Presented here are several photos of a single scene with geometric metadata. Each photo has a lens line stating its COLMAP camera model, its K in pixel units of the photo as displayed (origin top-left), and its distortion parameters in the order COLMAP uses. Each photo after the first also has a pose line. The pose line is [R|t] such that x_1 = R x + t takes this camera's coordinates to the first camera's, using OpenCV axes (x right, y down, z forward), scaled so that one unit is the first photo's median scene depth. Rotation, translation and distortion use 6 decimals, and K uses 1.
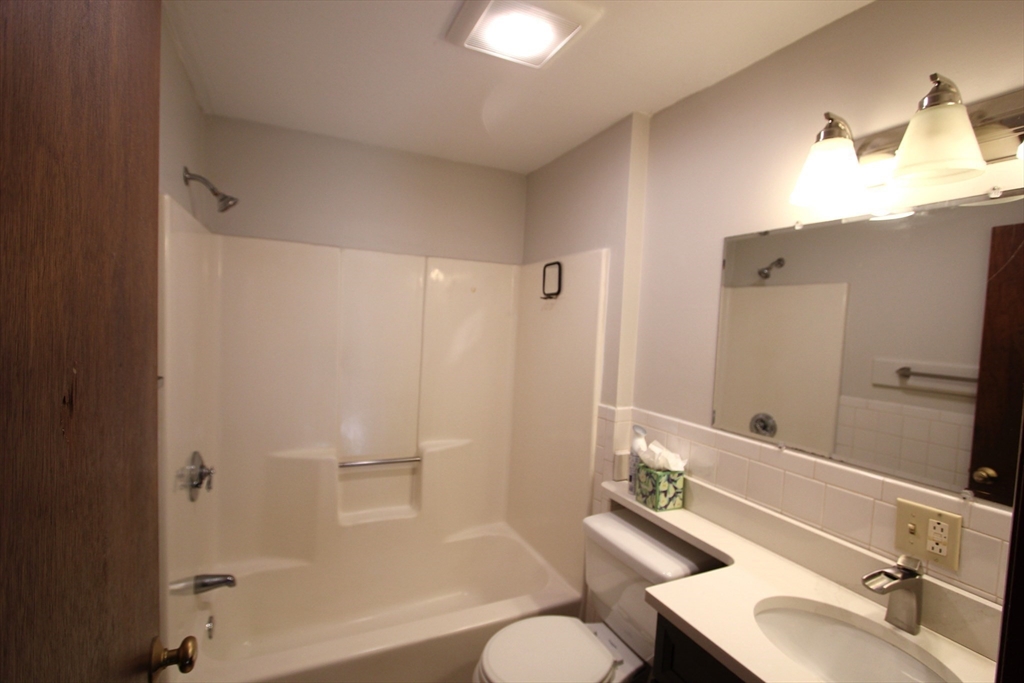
lens RADIAL K [[470.6, 0, 516.2], [0, 470.6, 347.2], [0, 0, 1]] dist [-0.017208, 0.001759]
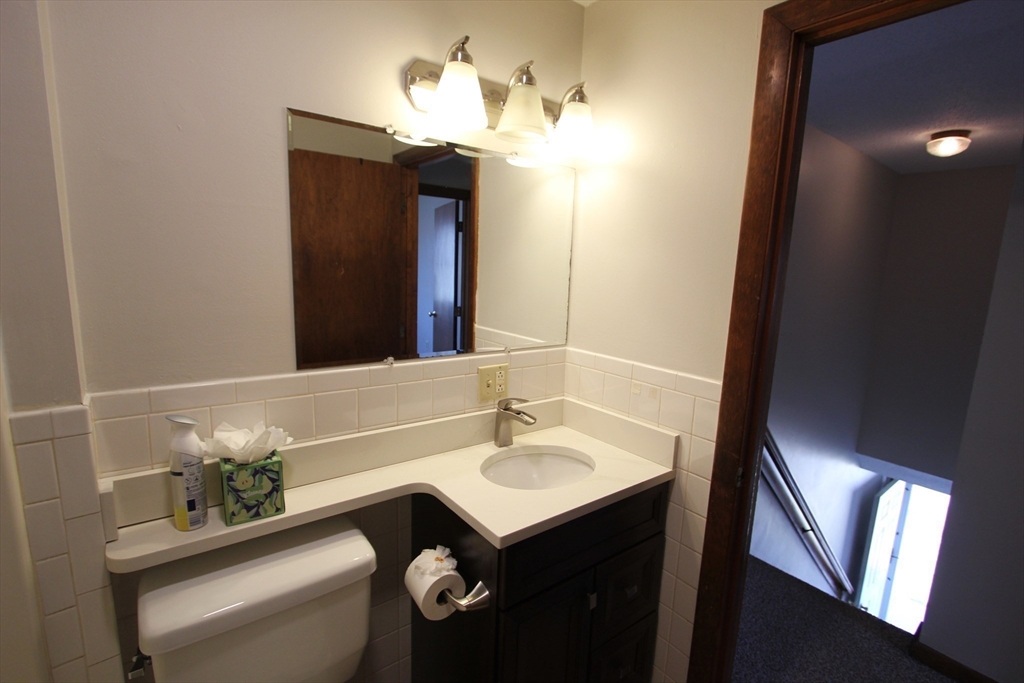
lens RADIAL K [[470.6, 0, 518.3], [0, 470.6, 336.1], [0, 0, 1]] dist [-0.017208, 0.001759]
pose [[-0.193268, -0.215785, 0.957123, -0.432896], [-0.007156, 0.975799, 0.218551, -0.062139], [-0.981120, 0.035389, -0.190135, 0.928693]]
